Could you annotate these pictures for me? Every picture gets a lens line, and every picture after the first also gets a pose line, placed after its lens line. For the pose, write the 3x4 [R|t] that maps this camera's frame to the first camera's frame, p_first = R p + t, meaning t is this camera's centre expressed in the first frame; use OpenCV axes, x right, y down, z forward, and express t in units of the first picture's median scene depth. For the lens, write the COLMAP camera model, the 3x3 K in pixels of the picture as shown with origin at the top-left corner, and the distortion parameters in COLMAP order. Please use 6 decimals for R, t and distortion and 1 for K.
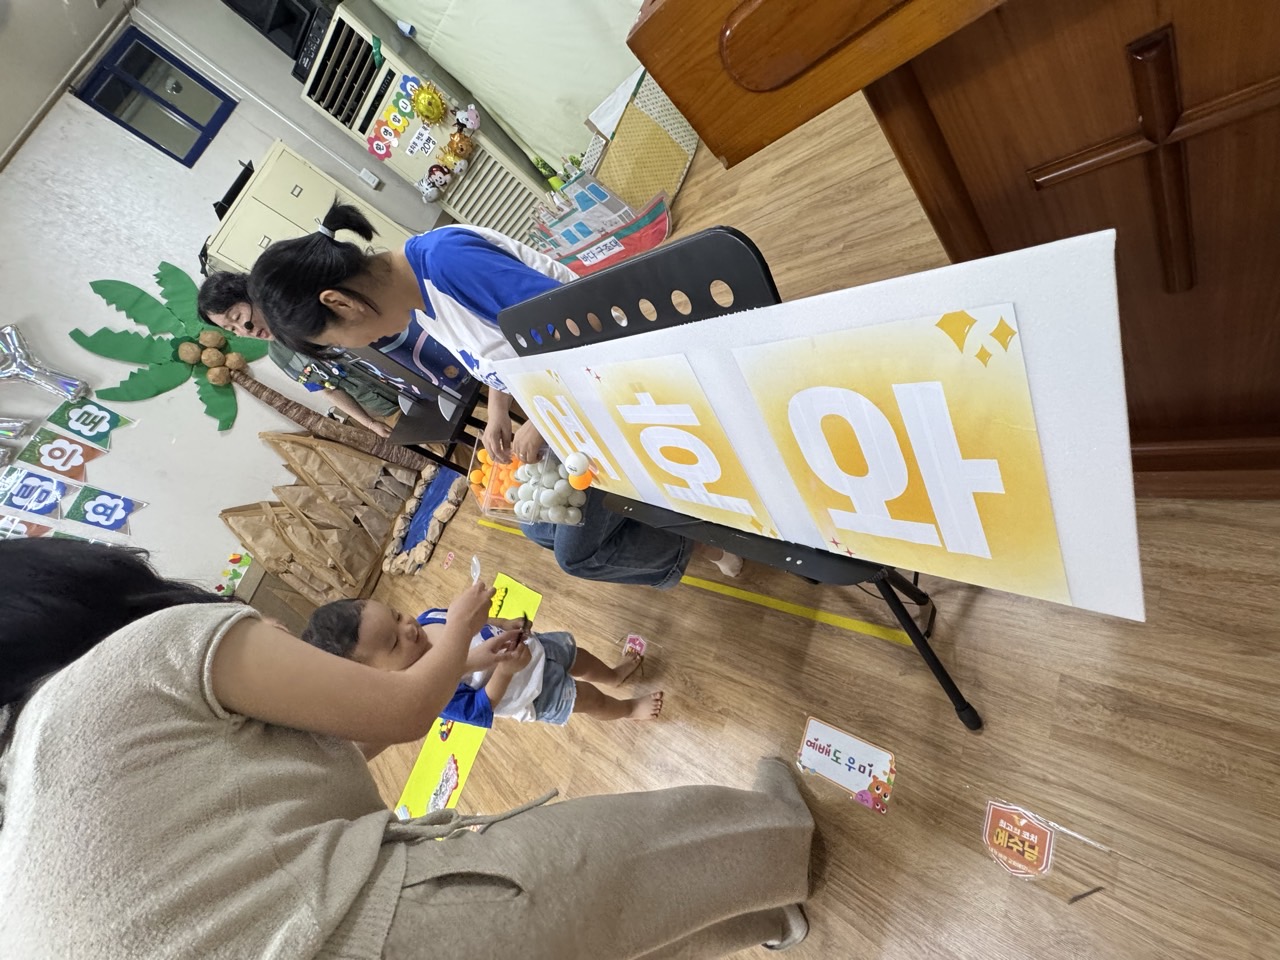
lens RADIAL K [[514.7, 0, 629.1], [0, 514.7, 469.6], [0, 0, 1]] dist [-0.002019, 0.000410]
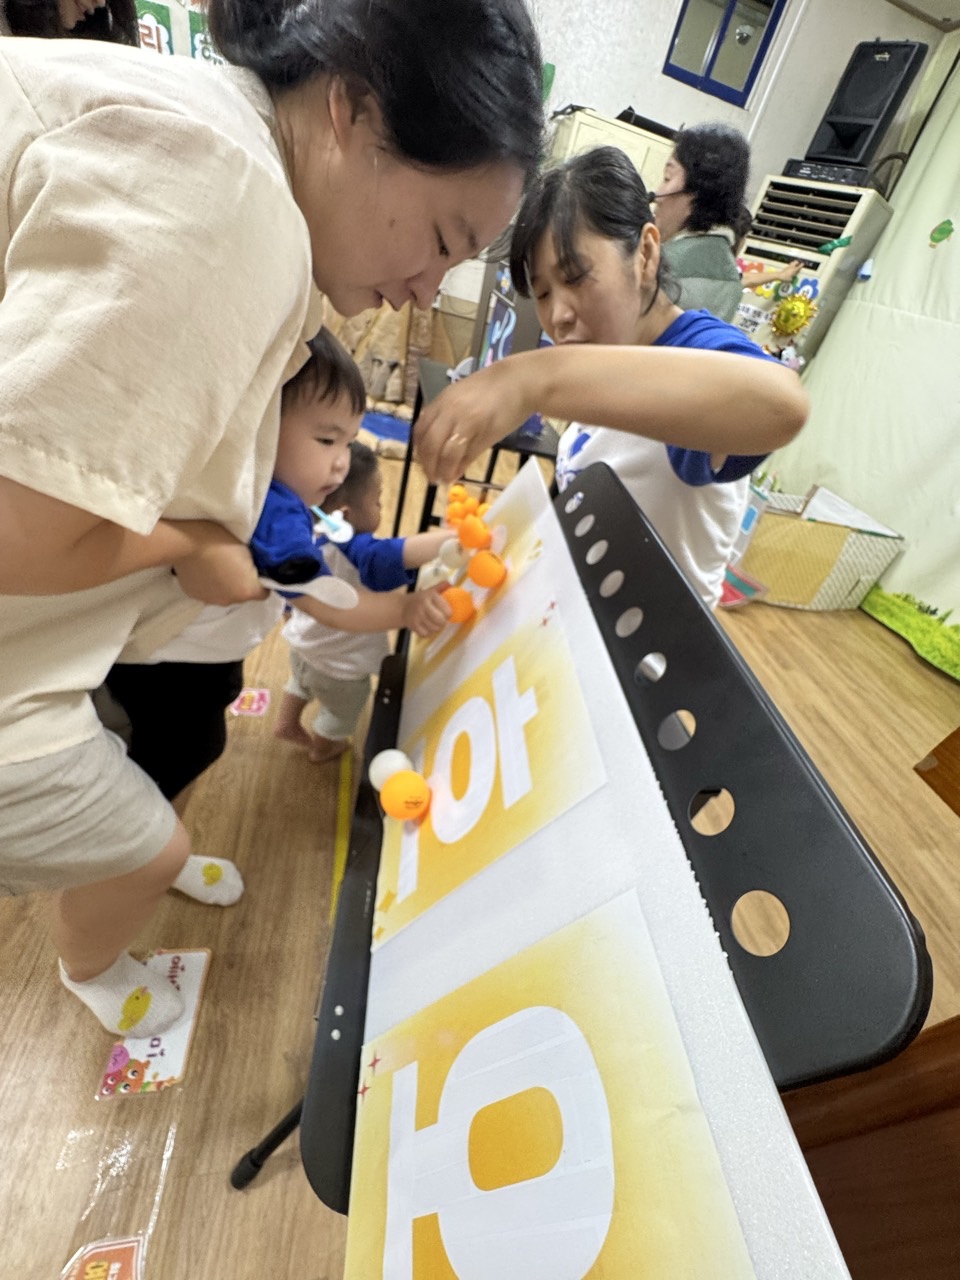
lens RADIAL K [[515.3, 0, 488.1], [0, 515.3, 618.1], [0, 0, 1]] dist [-0.004497, -0.000493]
pose [[0.254430, 0.966704, 0.027365, -0.030463], [-0.966658, 0.255061, -0.022715, -0.026727], [-0.028939, -0.020673, 0.999367, 0.091952]]
